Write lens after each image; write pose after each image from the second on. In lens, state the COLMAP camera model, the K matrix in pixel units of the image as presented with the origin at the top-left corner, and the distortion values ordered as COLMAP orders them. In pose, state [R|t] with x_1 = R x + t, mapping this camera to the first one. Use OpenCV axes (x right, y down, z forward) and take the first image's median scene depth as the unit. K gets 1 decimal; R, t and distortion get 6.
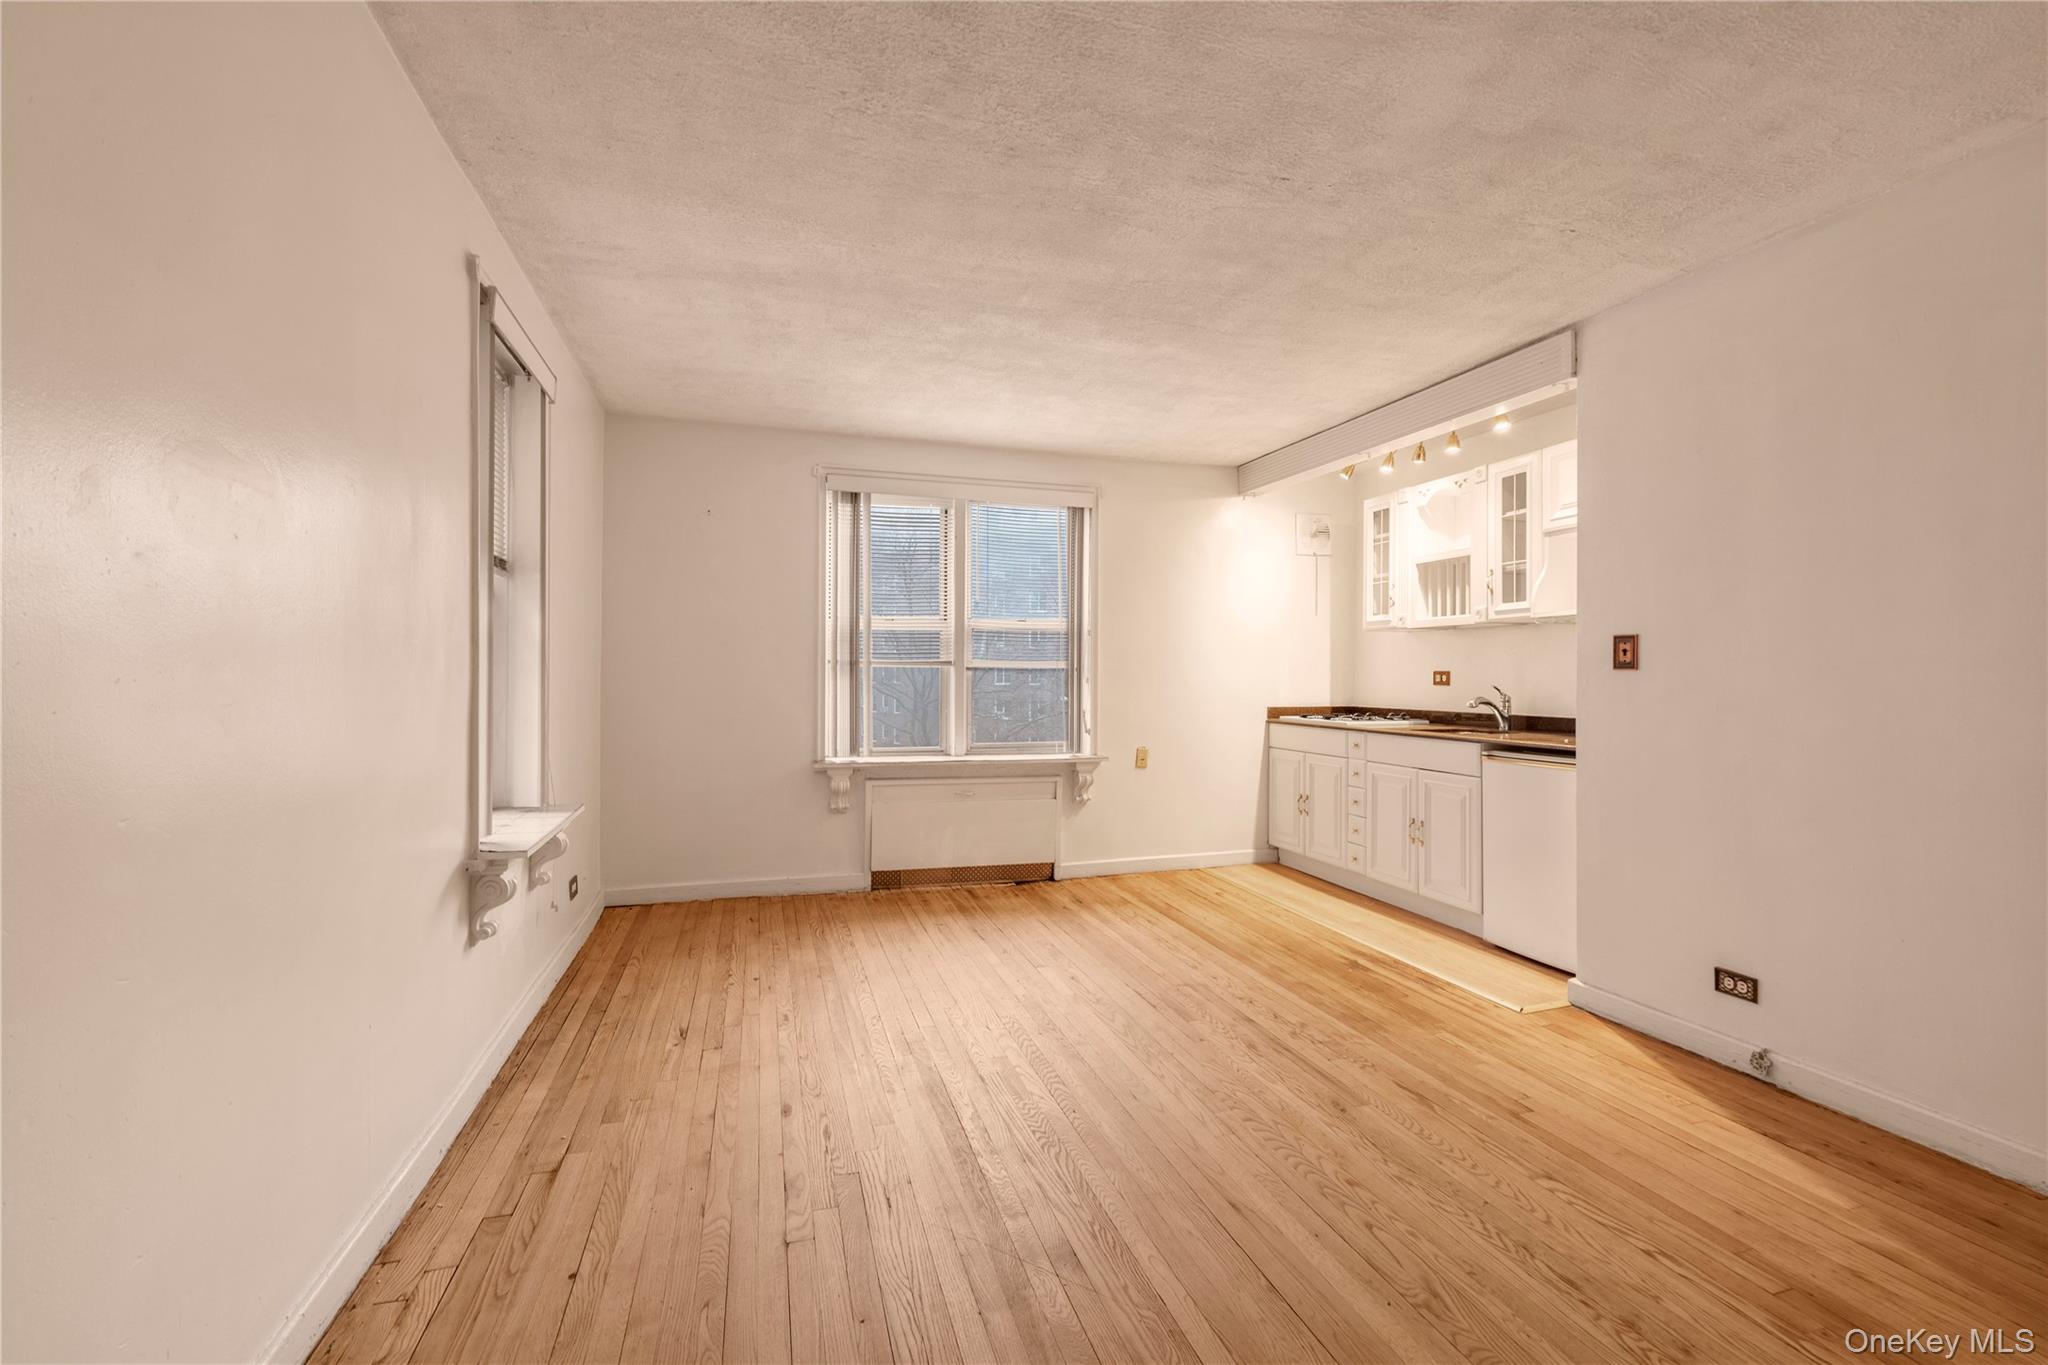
lens RADIAL K [[877.0, 0, 1027.2], [0, 877.0, 687.4], [0, 0, 1]] dist [0.002626, 0.000104]
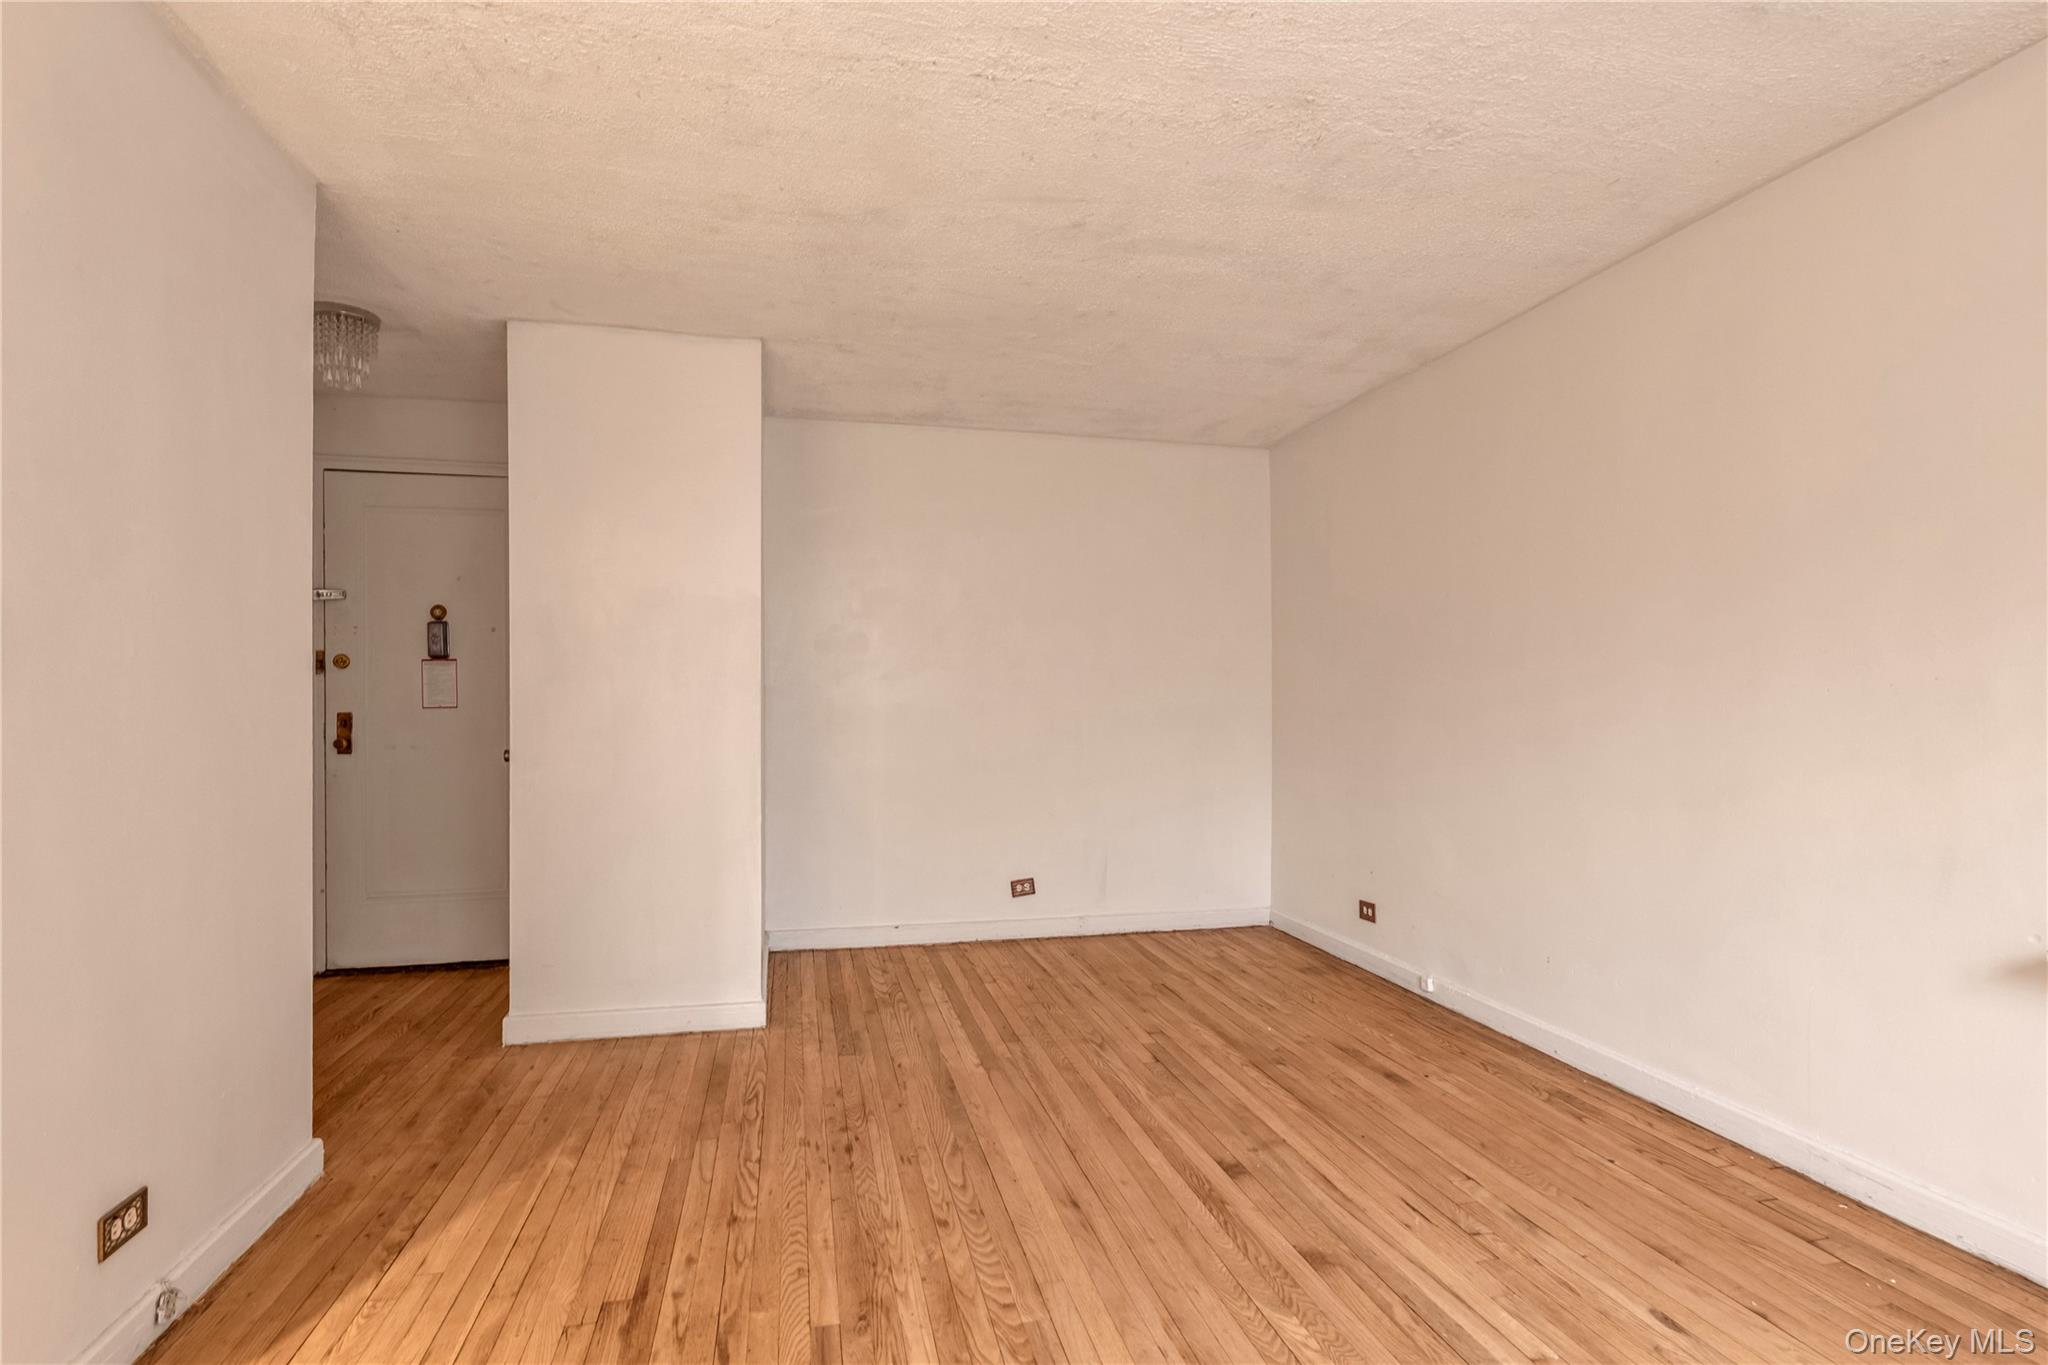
lens RADIAL K [[968.9, 0, 1017.1], [0, 968.9, 709.4], [0, 0, 1]] dist [0.002252, 0.000604]
pose [[-0.997632, -0.001708, 0.068754, 0.110836], [-0.000677, 0.999887, 0.015022, -0.008472], [-0.068772, 0.014940, -0.997521, 1.050092]]
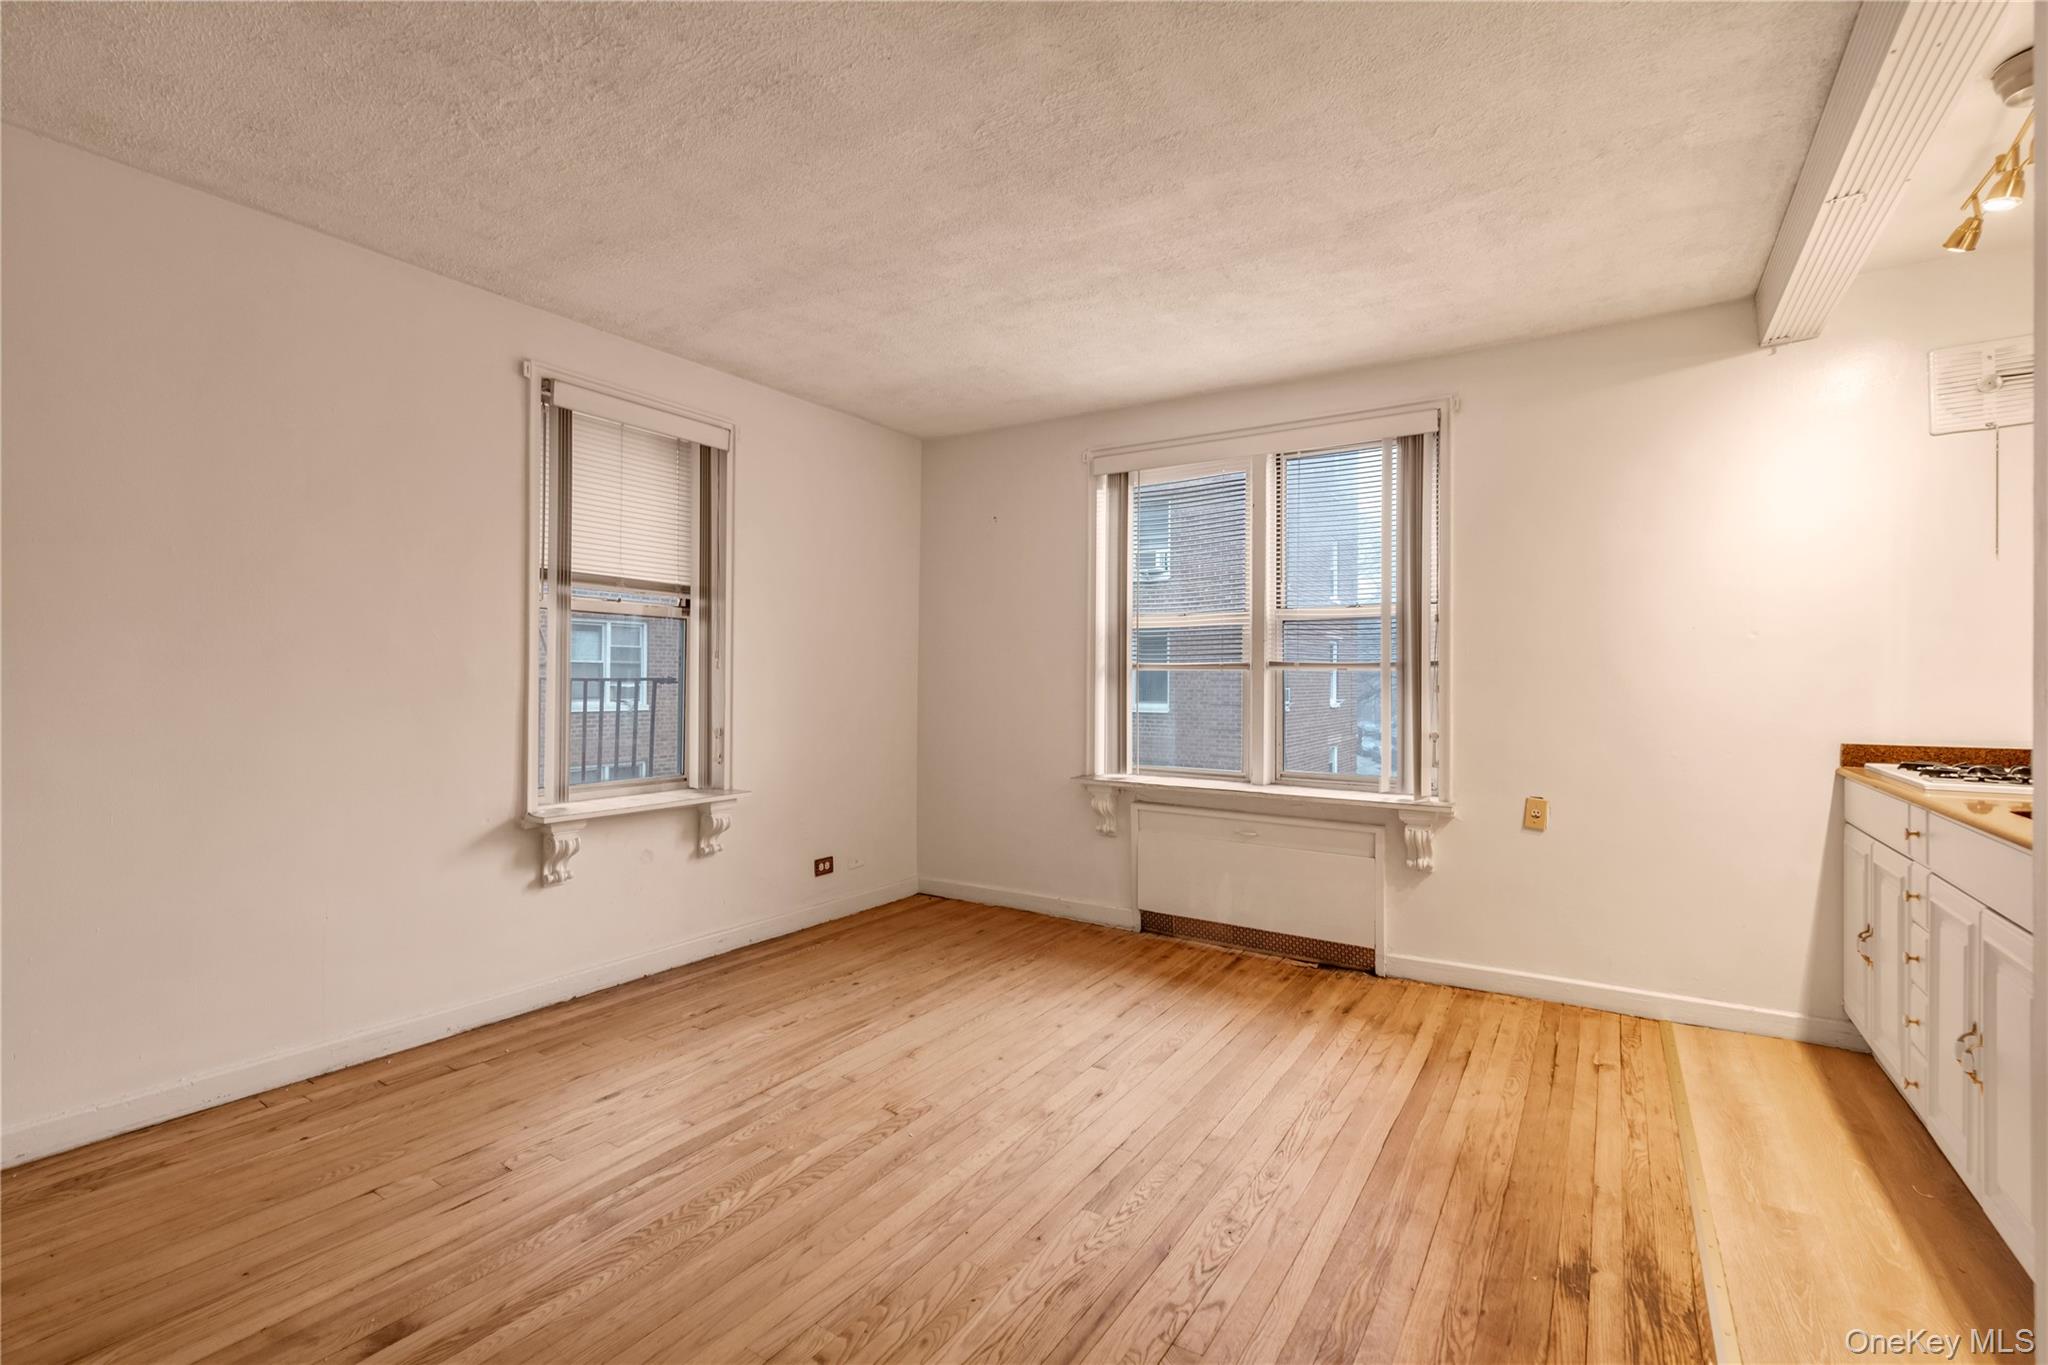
lens RADIAL K [[908.5, 0, 1024.0], [0, 908.5, 682.5], [0, 0, 1]] dist [0.000222, 0.000334]
pose [[0.645099, 0.000090, -0.764099, 0.504776], [-0.013187, 0.999852, -0.011015, -0.001377], [0.763986, 0.017182, 0.645004, 0.394704]]
